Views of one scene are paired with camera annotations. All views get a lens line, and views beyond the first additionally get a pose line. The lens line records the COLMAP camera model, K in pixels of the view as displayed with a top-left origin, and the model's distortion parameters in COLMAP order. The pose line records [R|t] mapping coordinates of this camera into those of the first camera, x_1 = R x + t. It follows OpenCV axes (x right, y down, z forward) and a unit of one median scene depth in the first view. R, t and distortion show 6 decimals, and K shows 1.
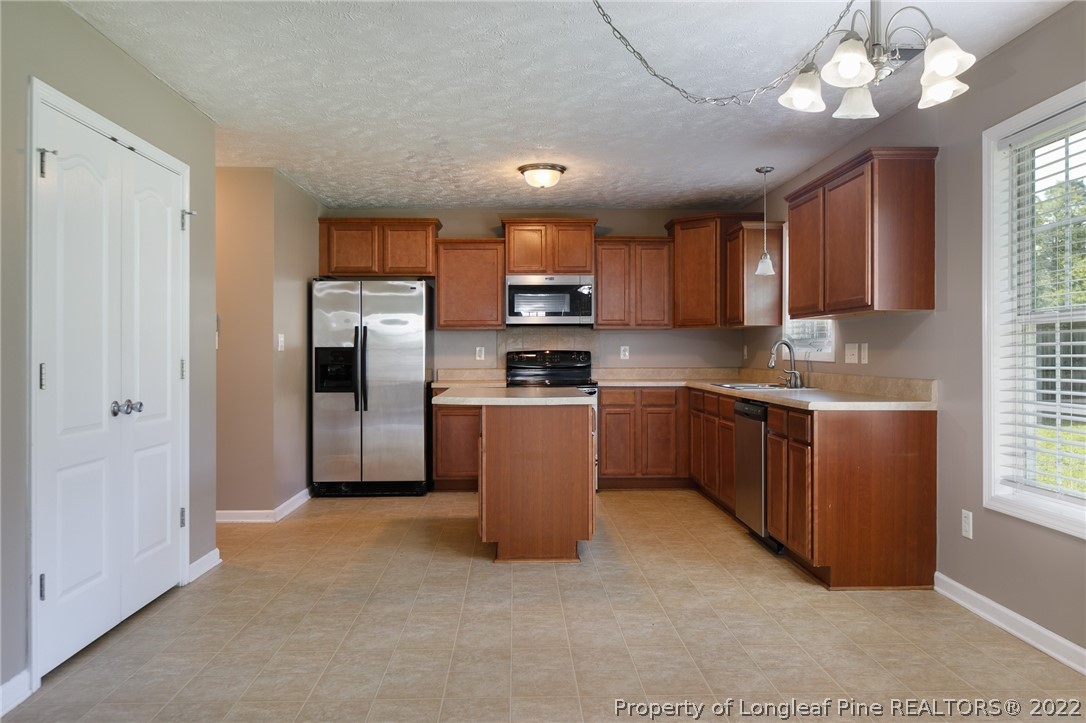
lens RADIAL K [[600.5, 0, 540.8], [0, 600.5, 356.4], [0, 0, 1]] dist [0.001126, -0.000687]
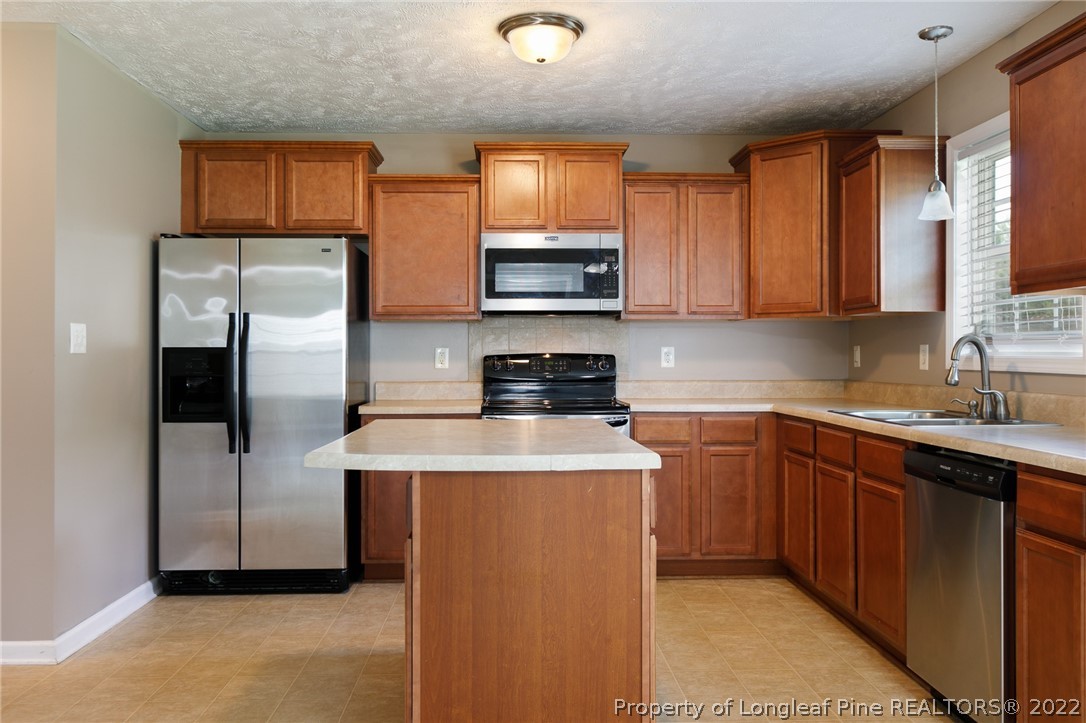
lens RADIAL K [[600.5, 0, 570.0], [0, 600.5, 350.2], [0, 0, 1]] dist [0.001126, -0.000687]
pose [[0.998239, 0.001033, 0.059320, -0.002975], [-0.000130, 0.999884, -0.015233, -0.003632], [-0.059329, 0.015198, 0.998123, 0.379963]]
